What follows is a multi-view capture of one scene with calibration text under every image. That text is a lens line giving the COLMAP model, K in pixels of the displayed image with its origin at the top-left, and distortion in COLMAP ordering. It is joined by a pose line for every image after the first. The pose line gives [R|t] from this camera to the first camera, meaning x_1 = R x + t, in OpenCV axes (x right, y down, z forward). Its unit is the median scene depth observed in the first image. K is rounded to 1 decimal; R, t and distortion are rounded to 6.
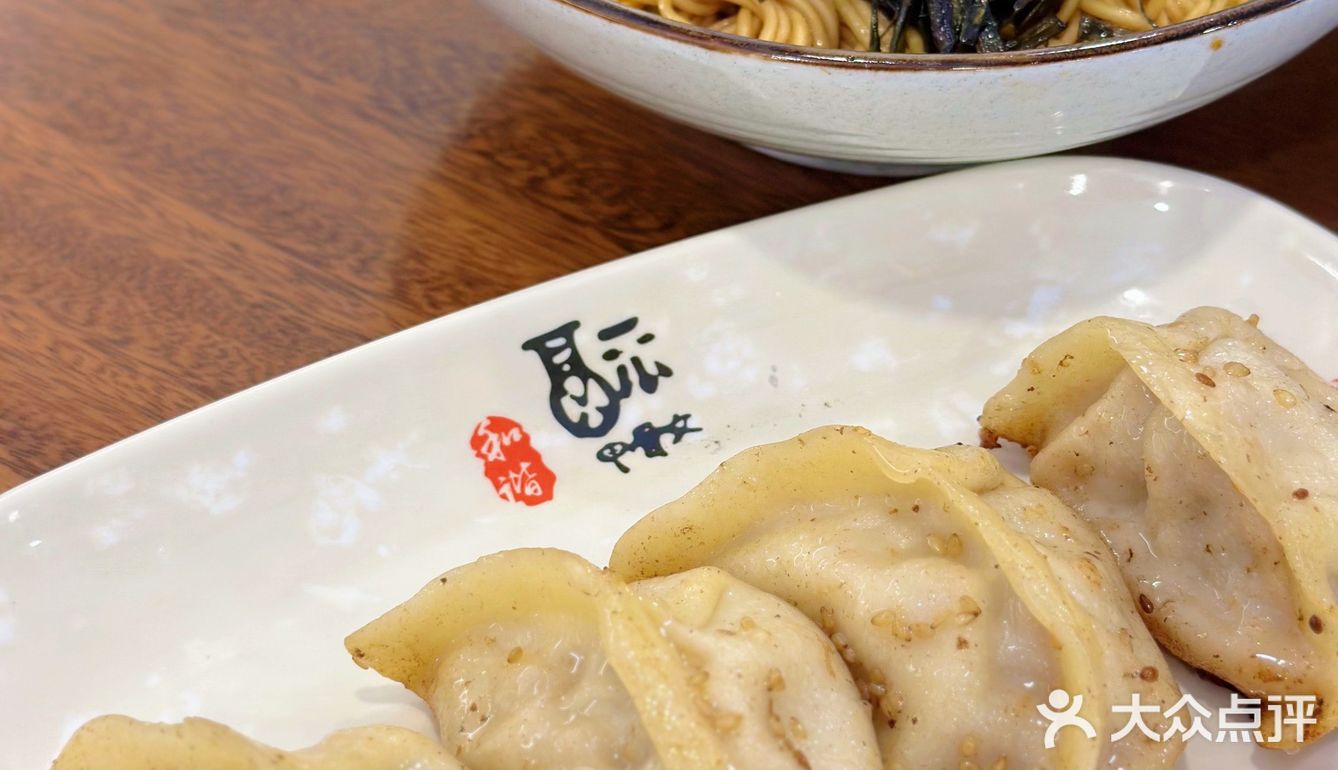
lens RADIAL K [[2321.9, 0, 669.0], [0, 2321.9, 385.0], [0, 0, 1]] dist [0.084571, -0.027287]
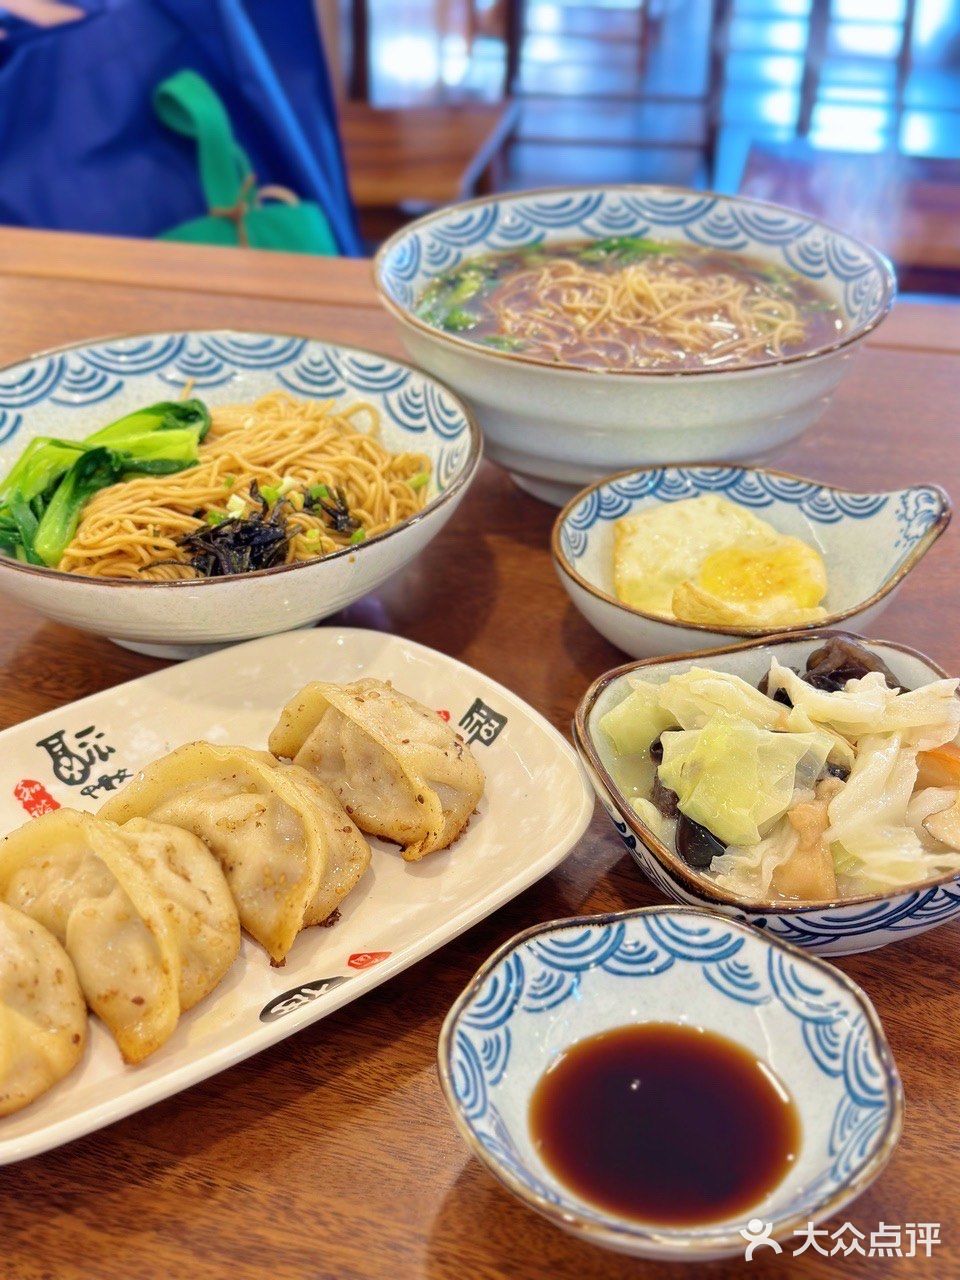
lens RADIAL K [[1627.0, 0, 480.0], [0, 1627.0, 640.0], [0, 0, 1]] dist [0.033063, 0.034845]
pose [[0.971245, -0.117351, 0.207151, 0.027509], [0.155558, 0.971472, -0.179008, 0.206837], [-0.180235, 0.206084, 0.961792, -0.438973]]
